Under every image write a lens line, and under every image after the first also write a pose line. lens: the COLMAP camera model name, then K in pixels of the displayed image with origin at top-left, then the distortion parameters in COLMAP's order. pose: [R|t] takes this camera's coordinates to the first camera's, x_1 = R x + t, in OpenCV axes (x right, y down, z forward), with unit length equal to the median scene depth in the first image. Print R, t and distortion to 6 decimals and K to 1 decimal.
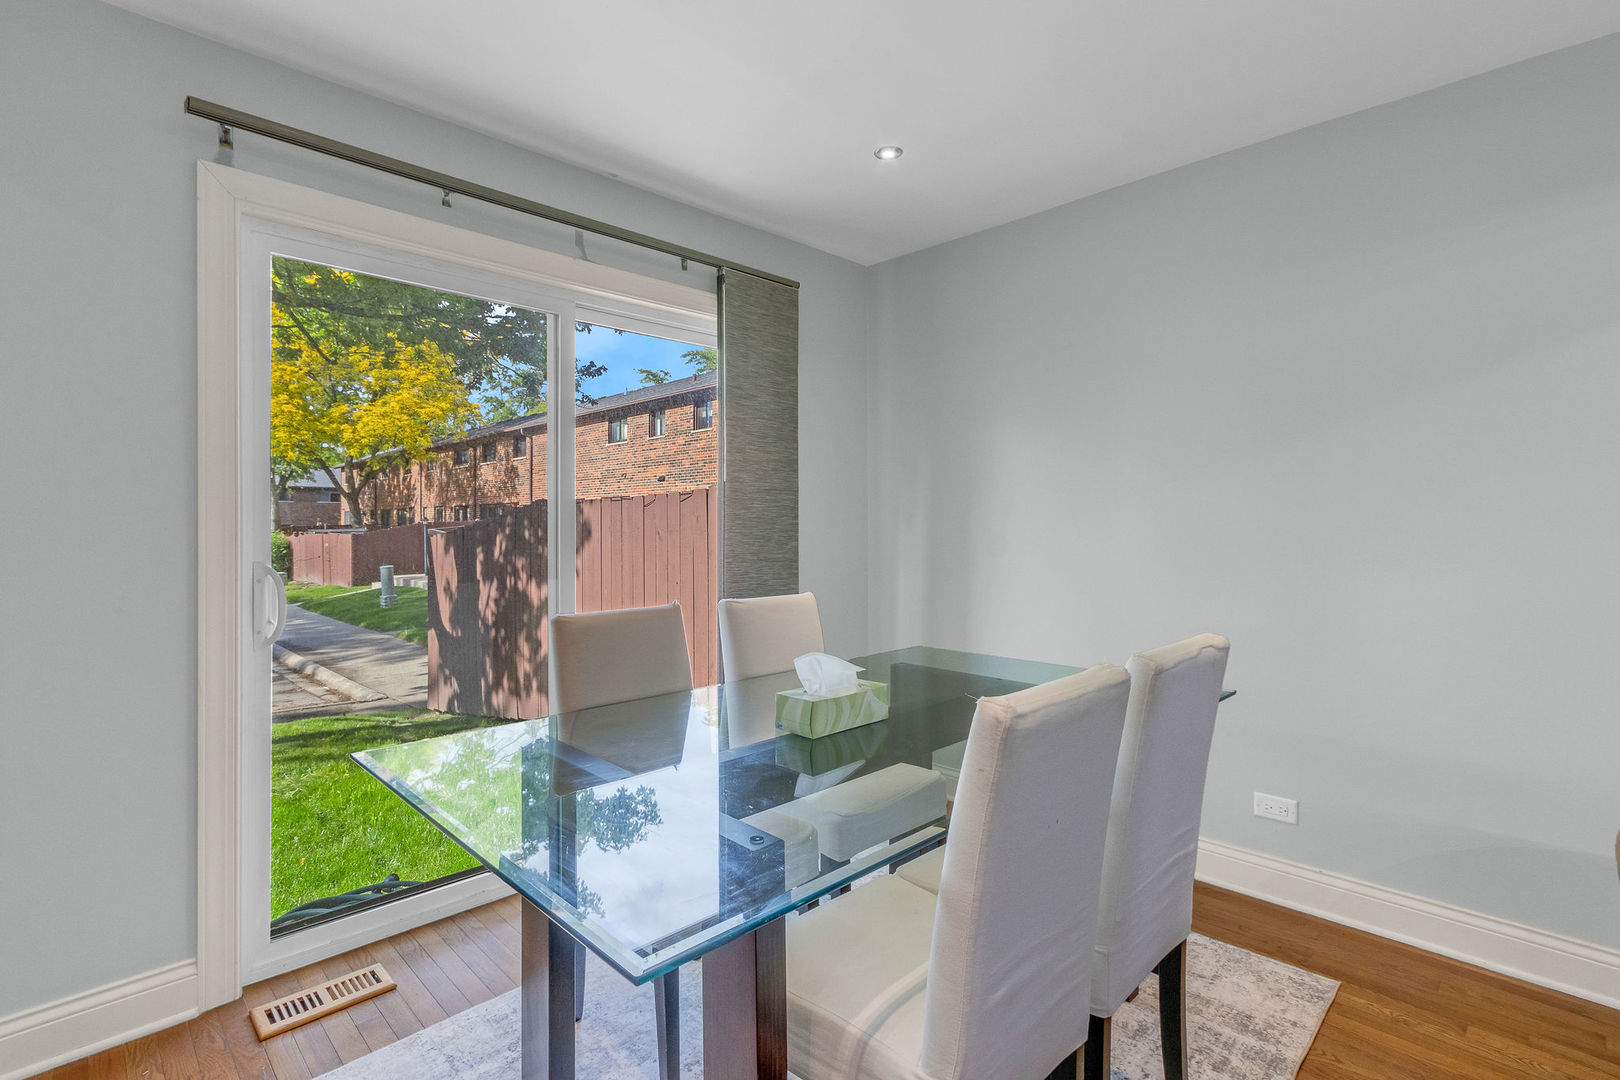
lens RADIAL K [[778.7, 0, 807.1], [0, 778.7, 534.4], [0, 0, 1]] dist [0.000160, -0.001486]
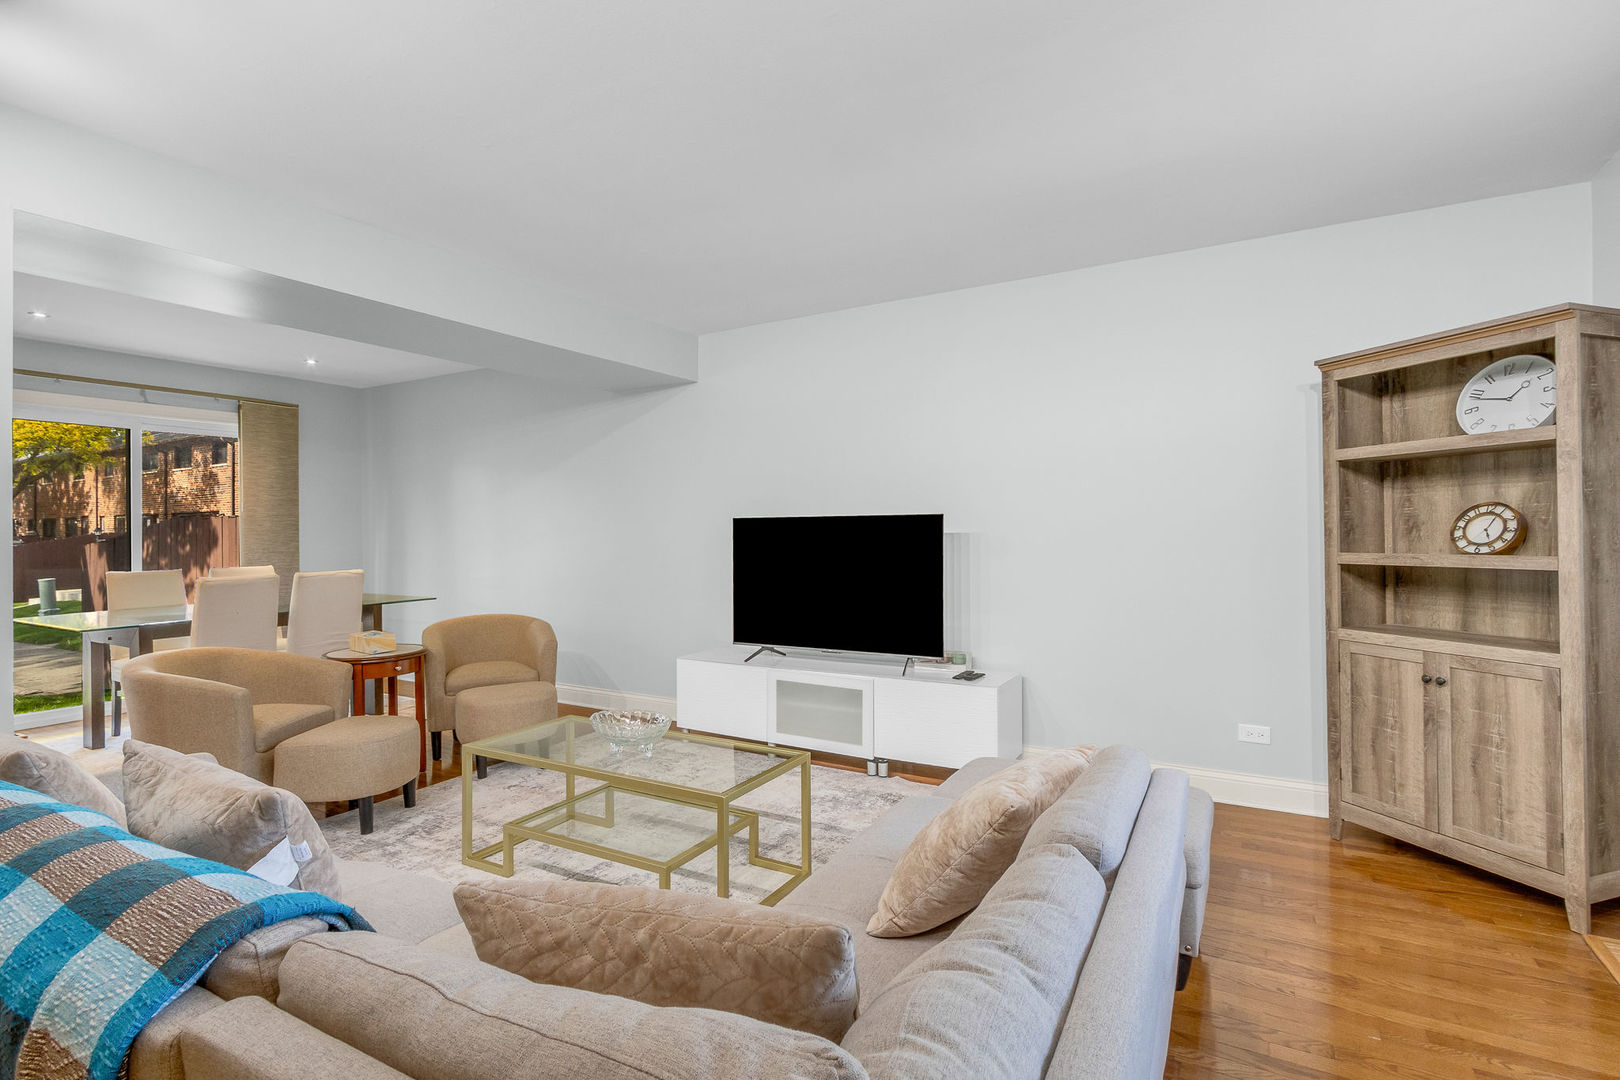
lens RADIAL K [[791.8, 0, 819.5], [0, 791.8, 525.6], [0, 0, 1]] dist [0.000812, -0.000926]
pose [[0.963038, -0.009288, 0.269204, 0.073029], [0.013791, 0.999795, -0.014840, 0.001407], [-0.269011, 0.018004, 0.962969, -0.124821]]
